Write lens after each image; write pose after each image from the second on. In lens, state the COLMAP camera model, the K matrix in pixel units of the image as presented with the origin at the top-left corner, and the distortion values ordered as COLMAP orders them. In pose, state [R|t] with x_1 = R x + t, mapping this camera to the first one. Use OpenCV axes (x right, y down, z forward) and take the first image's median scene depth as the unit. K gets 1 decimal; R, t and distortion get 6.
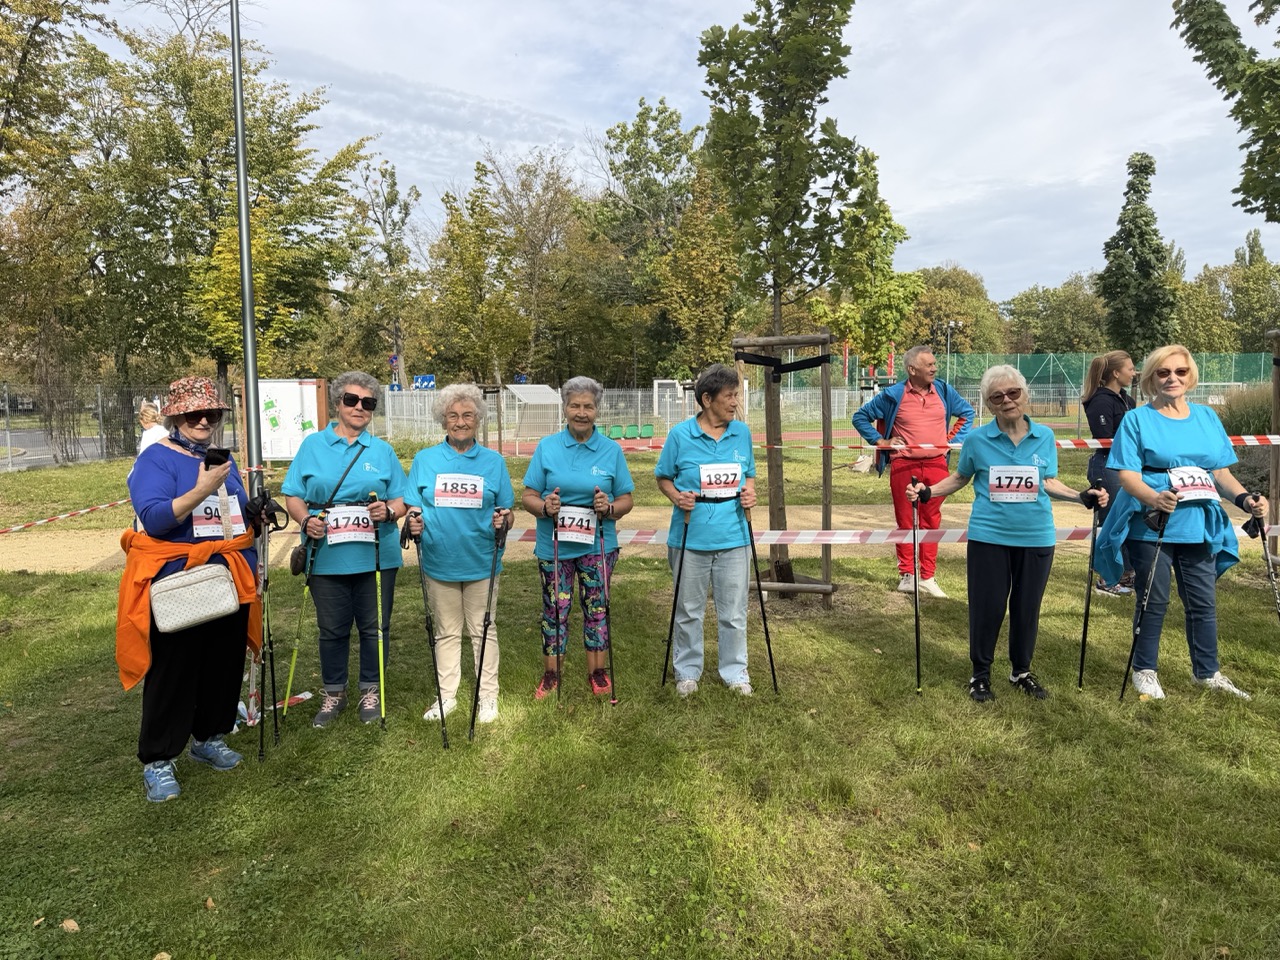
lens RADIAL K [[907.3, 0, 640.0], [0, 907.3, 480.0], [0, 0, 1]] dist [-0.000594, 0.000557]
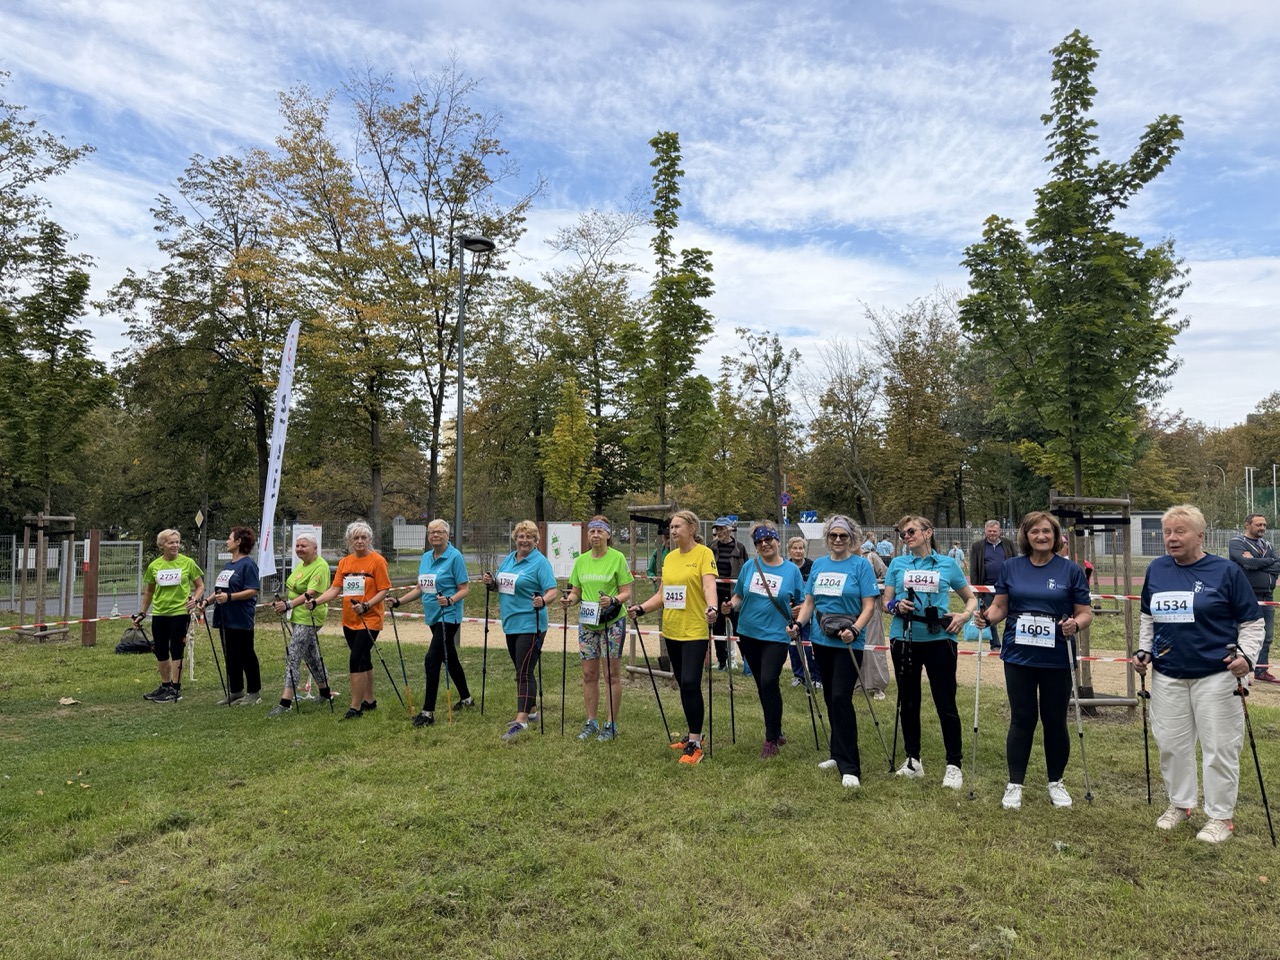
lens RADIAL K [[889.7, 0, 643.8], [0, 889.7, 491.8], [0, 0, 1]] dist [0.049691, -0.051244]
pose [[0.874615, -0.011841, -0.484673, 0.132735], [-0.052035, 0.991634, -0.118125, -0.000199], [0.482018, 0.128534, 0.866682, -0.049418]]
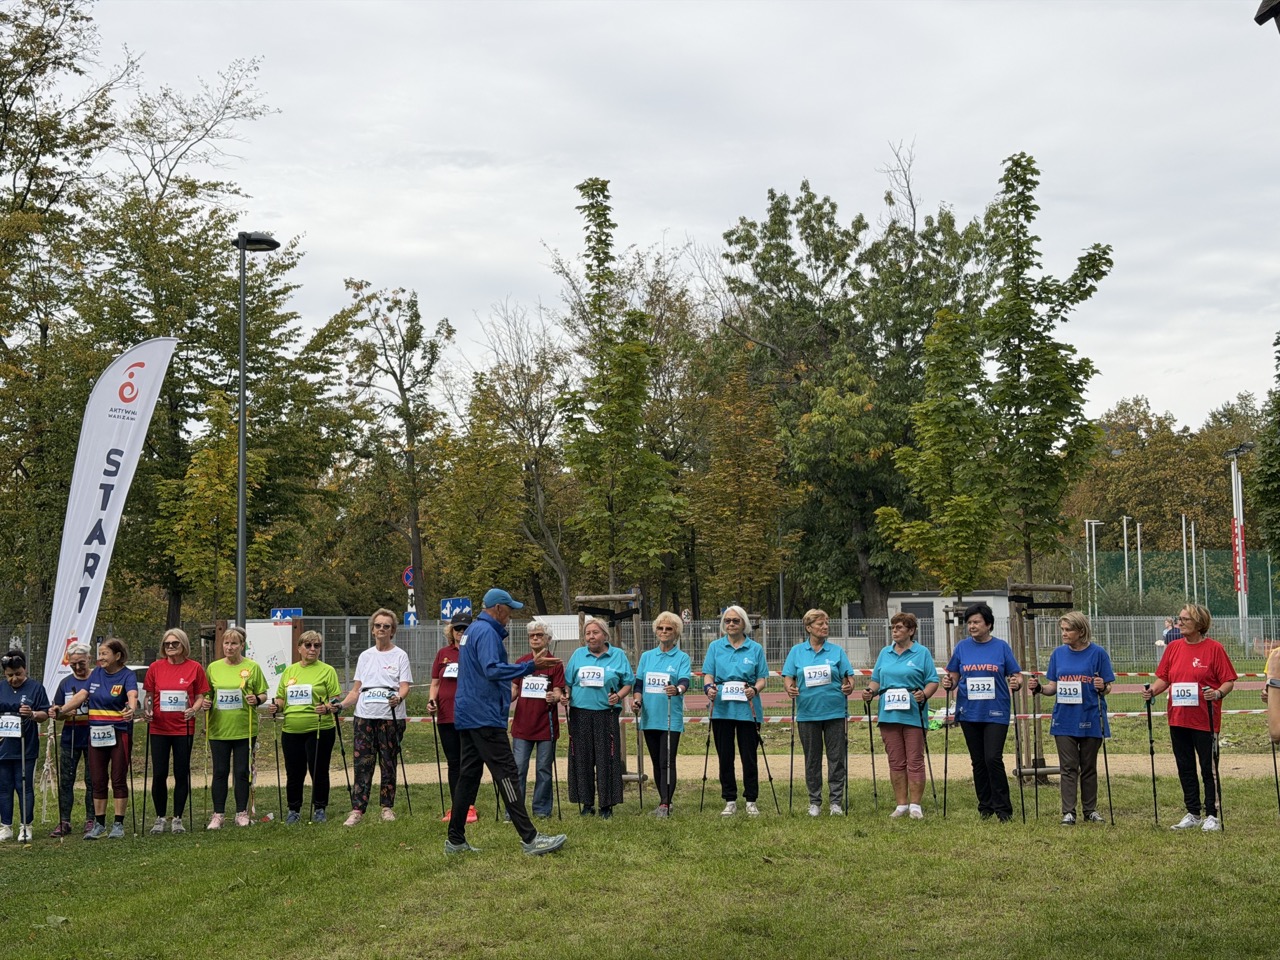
lens RADIAL K [[1780.4, 0, 640.0], [0, 1780.4, 480.0], [0, 0, 1]] dist [0.422728, -1.538975]
pose [[0.988592, -0.020477, -0.149219, 0.094190], [-0.005344, 0.985323, -0.170618, 0.021954], [0.150523, 0.169469, 0.973973, -0.266420]]
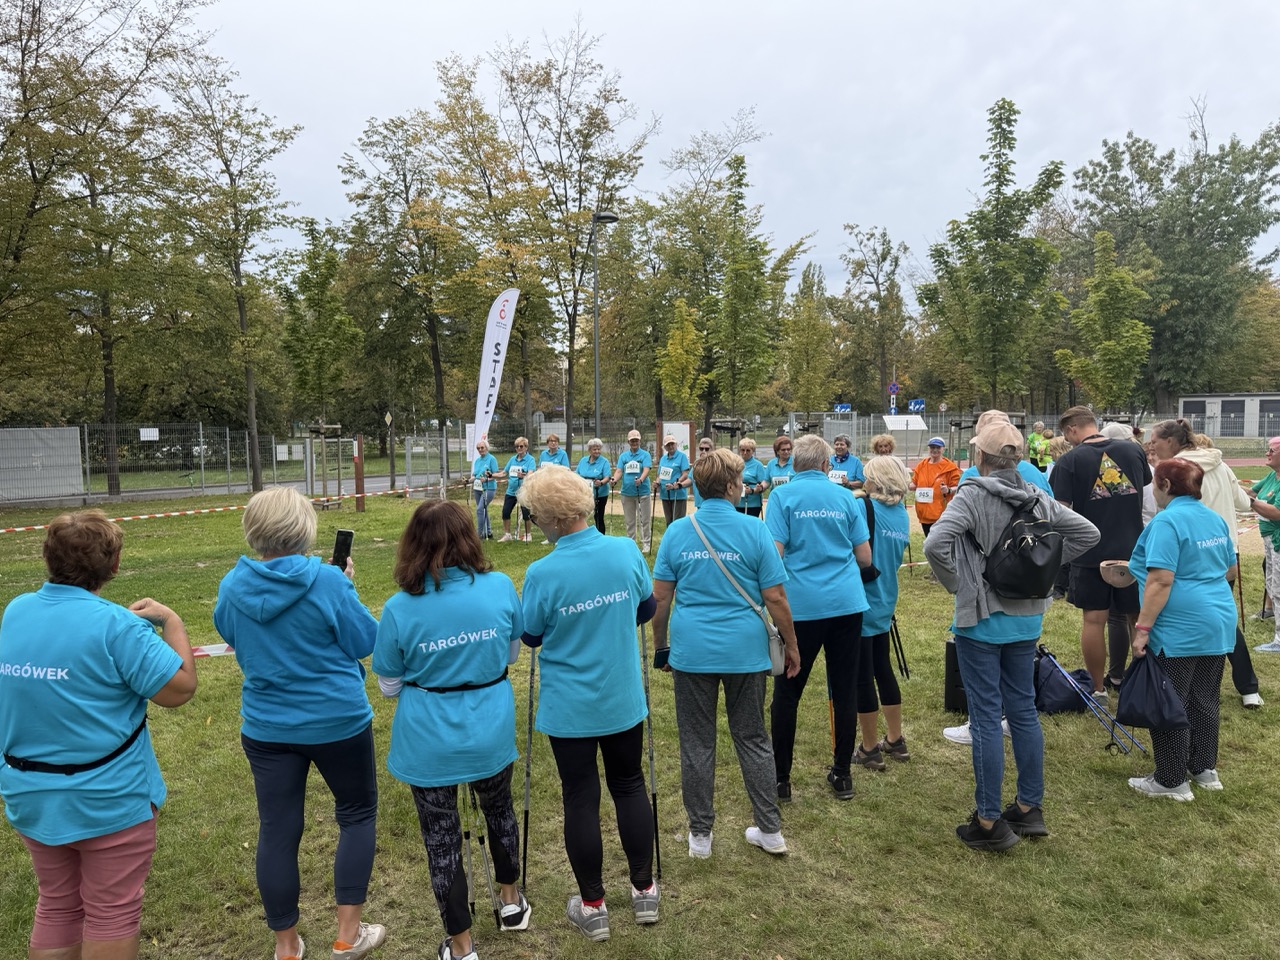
lens RADIAL K [[907.3, 0, 640.0], [0, 907.3, 480.0], [0, 0, 1]] dist [-0.000594, 0.000557]
pose [[0.797035, 0.039352, -0.602650, 0.210803], [-0.047510, 0.998868, 0.002389, 0.001102], [0.602062, 0.026728, 0.798002, -0.151381]]
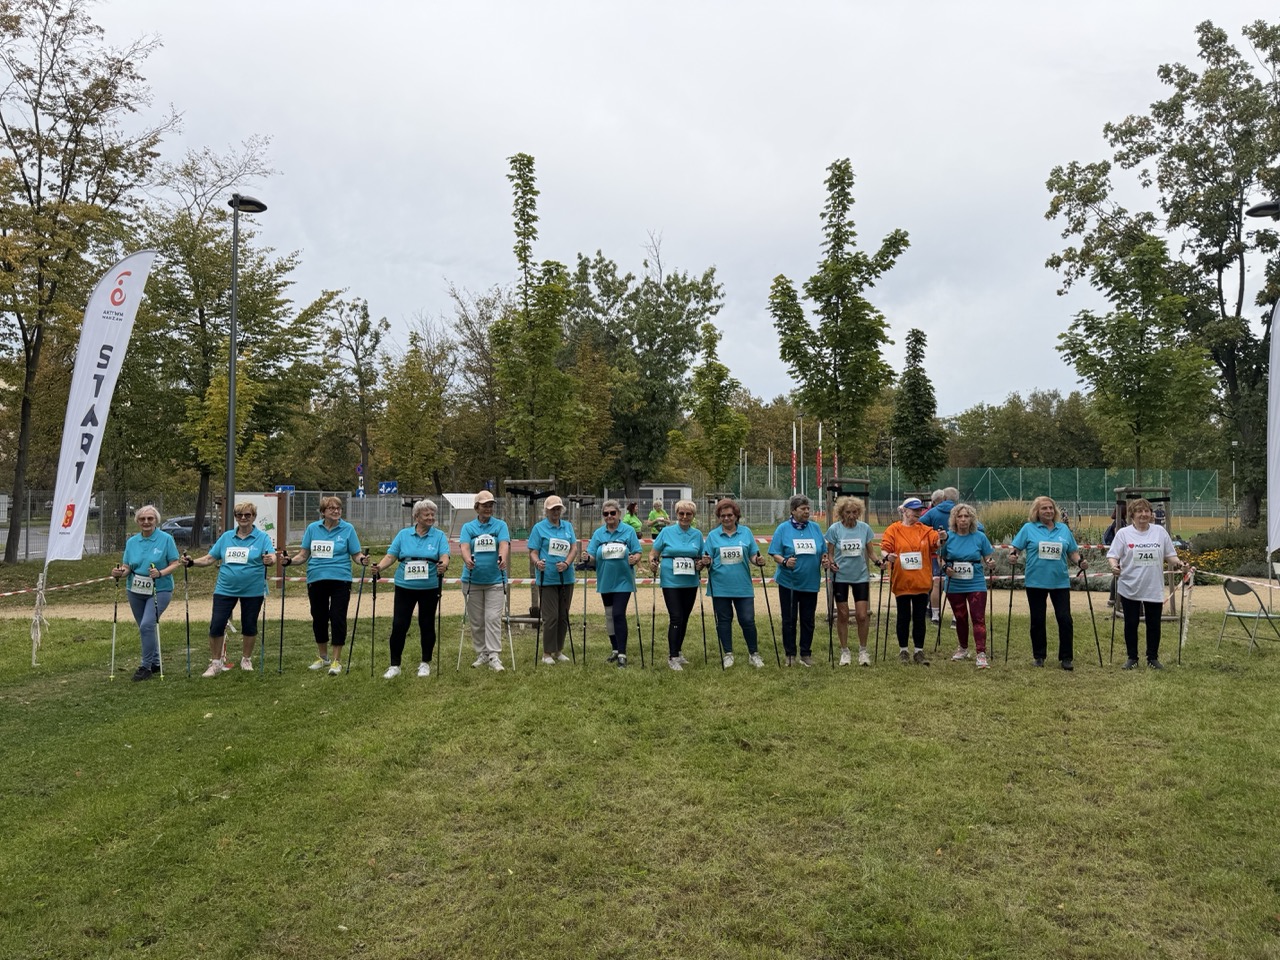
lens RADIAL K [[895.6, 0, 636.9], [0, 895.6, 469.0], [0, 0, 1]] dist [0.121902, -0.168124]
pose [[0.999708, 0.012059, 0.020953, 0.049410], [-0.009302, 0.991854, -0.127042, 0.007335], [-0.022315, 0.126810, 0.991676, -0.119630]]
